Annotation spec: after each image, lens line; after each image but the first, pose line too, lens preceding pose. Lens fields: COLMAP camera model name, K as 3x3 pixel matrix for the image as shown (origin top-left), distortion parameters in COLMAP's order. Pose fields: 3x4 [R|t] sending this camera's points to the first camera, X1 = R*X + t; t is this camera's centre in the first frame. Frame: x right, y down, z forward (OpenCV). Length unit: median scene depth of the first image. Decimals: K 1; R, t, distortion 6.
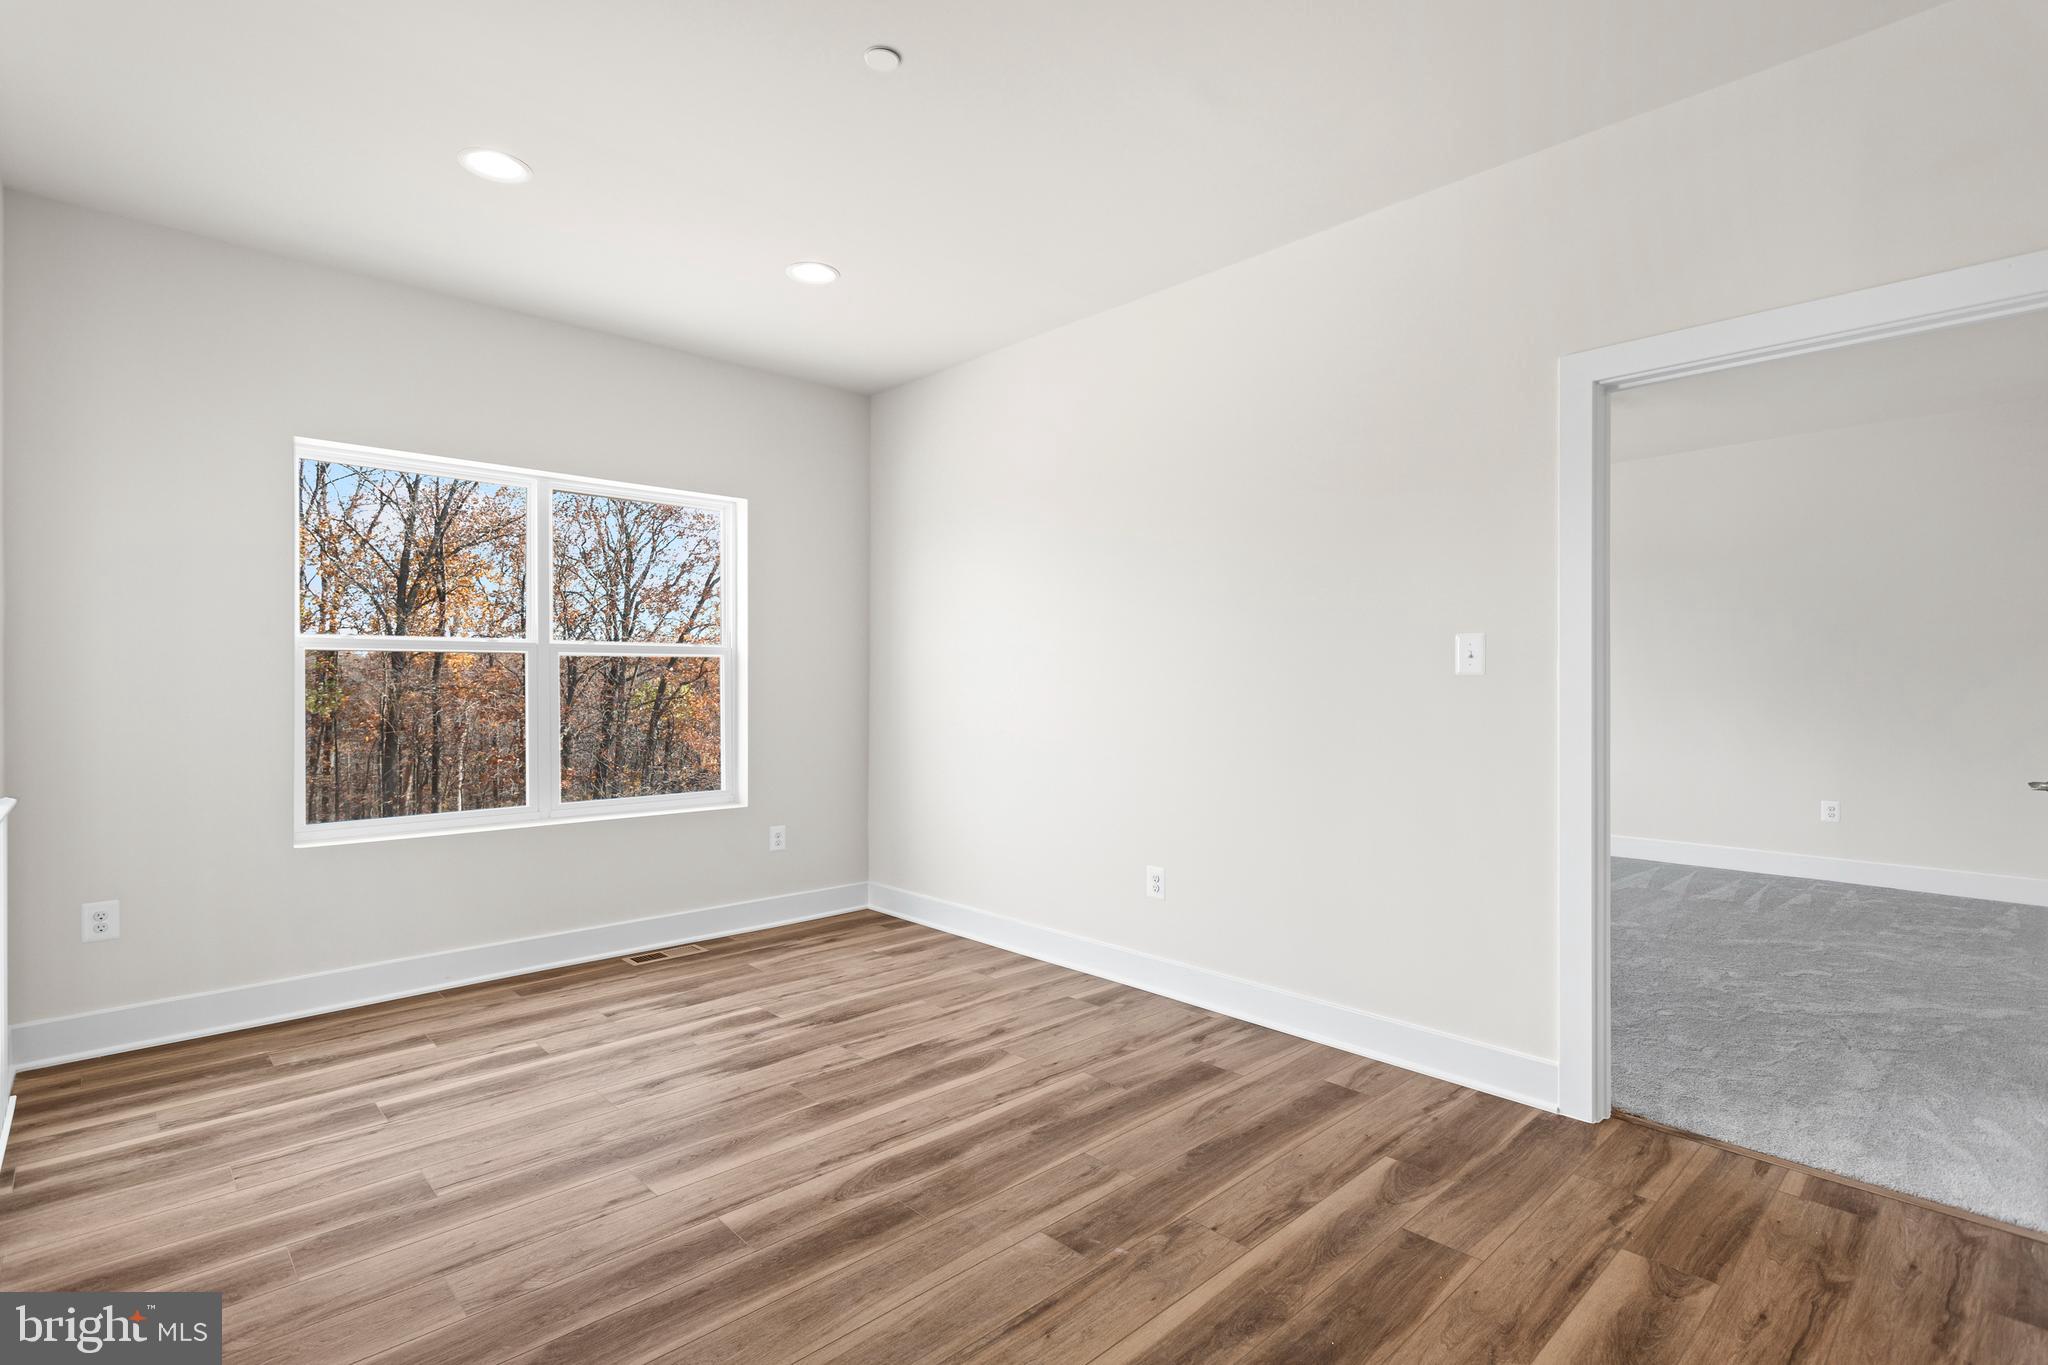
lens RADIAL K [[978.3, 0, 1021.2], [0, 978.3, 670.4], [0, 0, 1]] dist [0.004899, 0.001188]
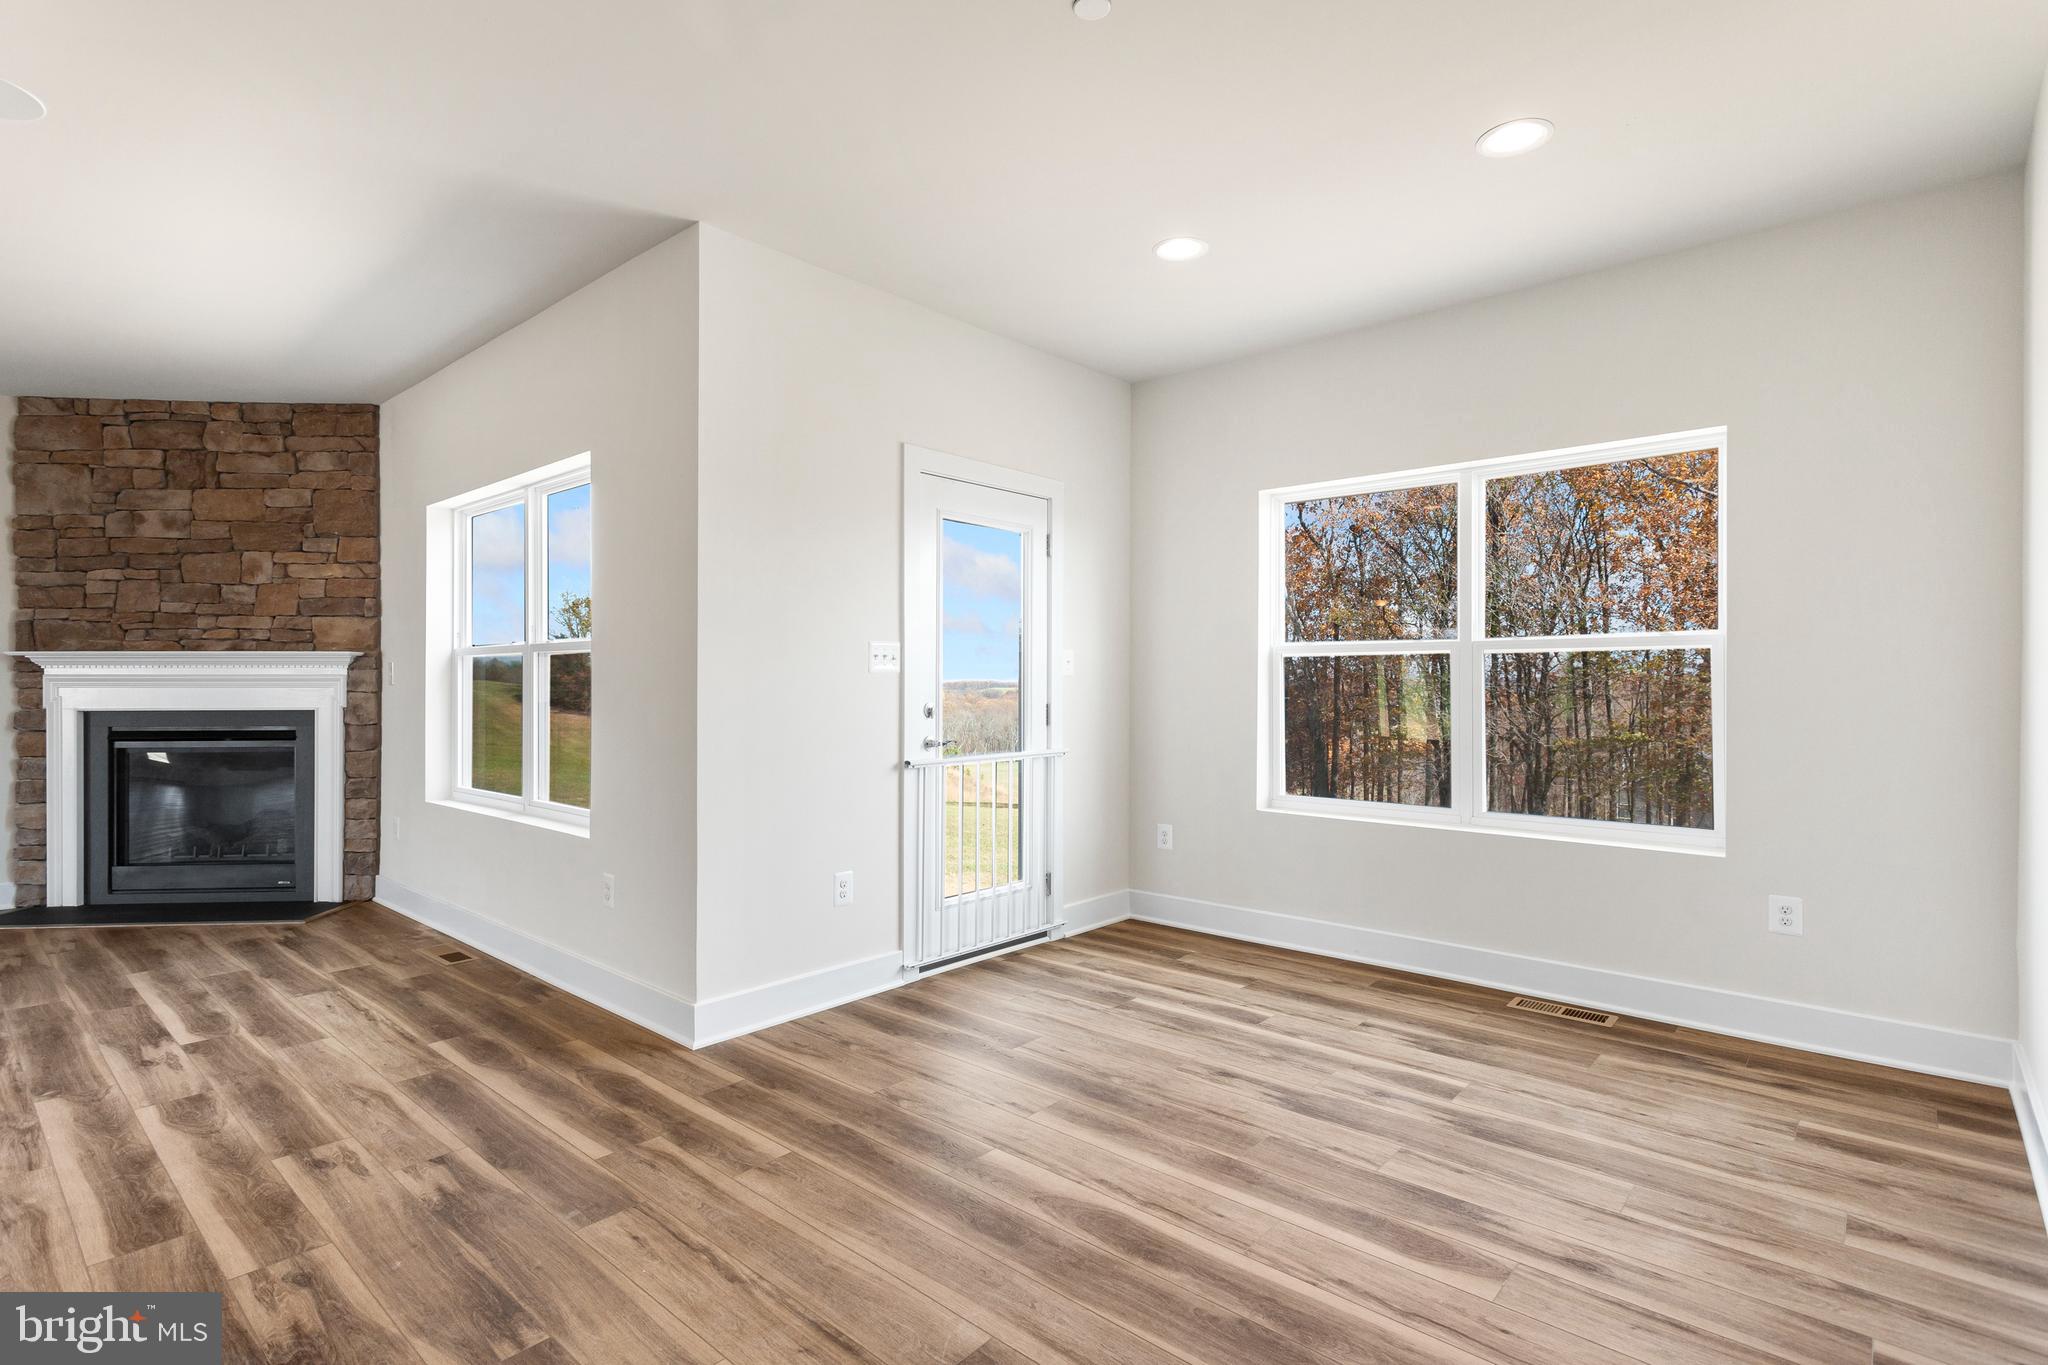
lens RADIAL K [[988.1, 0, 1023.1], [0, 988.1, 678.2], [0, 0, 1]] dist [0.005589, 0.000633]
pose [[0.089334, -0.004872, -0.995990, 0.584155], [0.011065, 0.999931, -0.003899, 0.010577], [0.995940, -0.010672, 0.089381, 0.646669]]
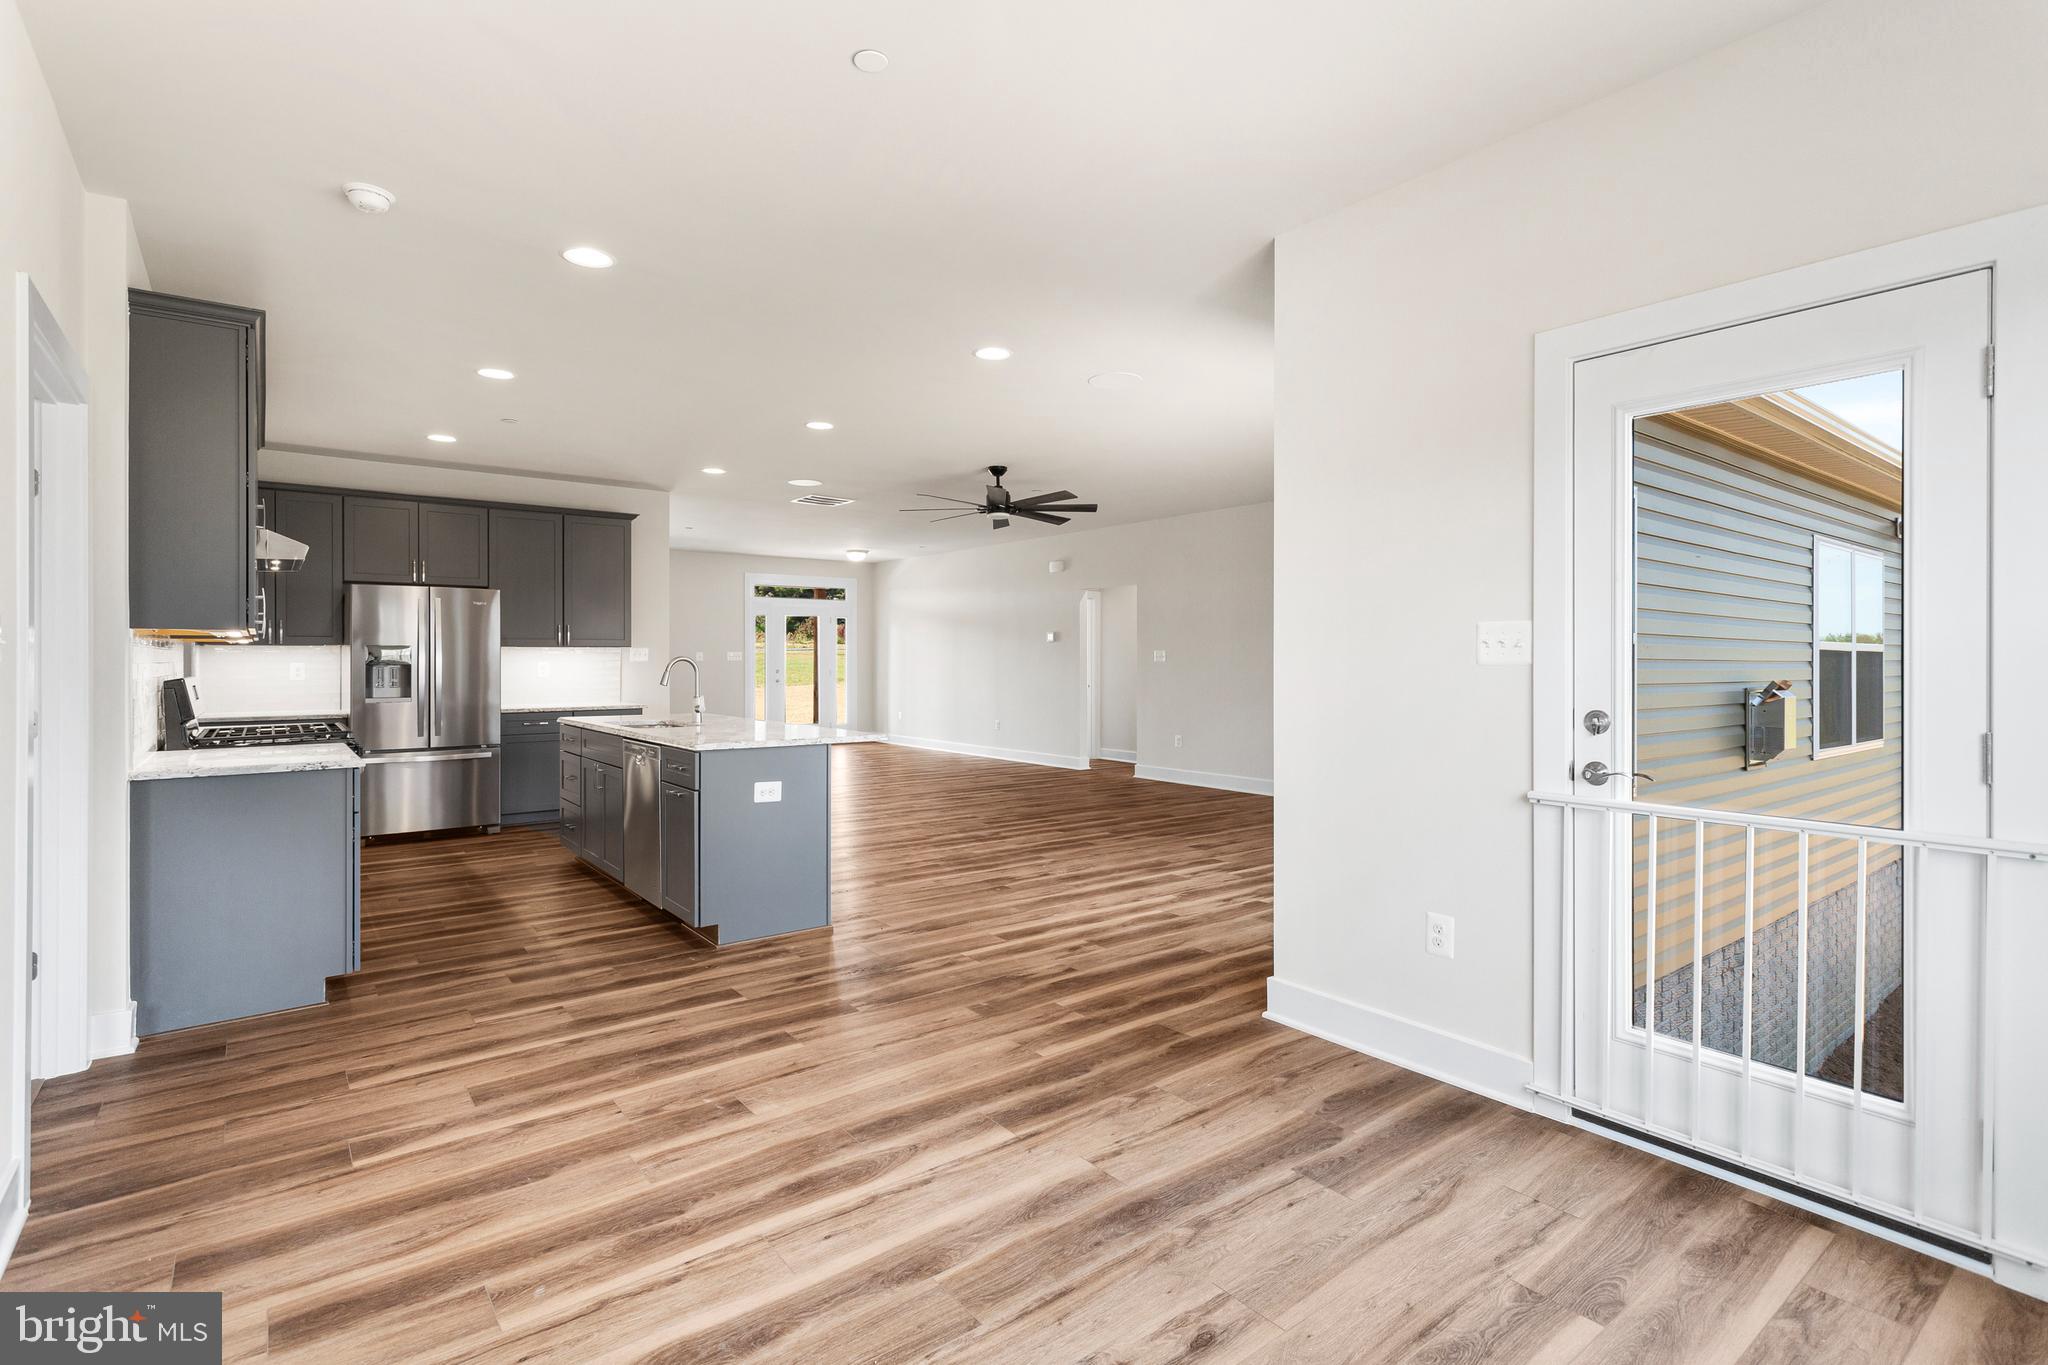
lens RADIAL K [[978.3, 0, 1021.2], [0, 978.3, 670.4], [0, 0, 1]] dist [0.004899, 0.001188]
pose [[-0.994919, -0.002002, 0.100656, -0.298133], [-0.002076, 0.999998, -0.000629, 0.004382], [-0.100655, -0.000835, -0.994921, 1.492321]]
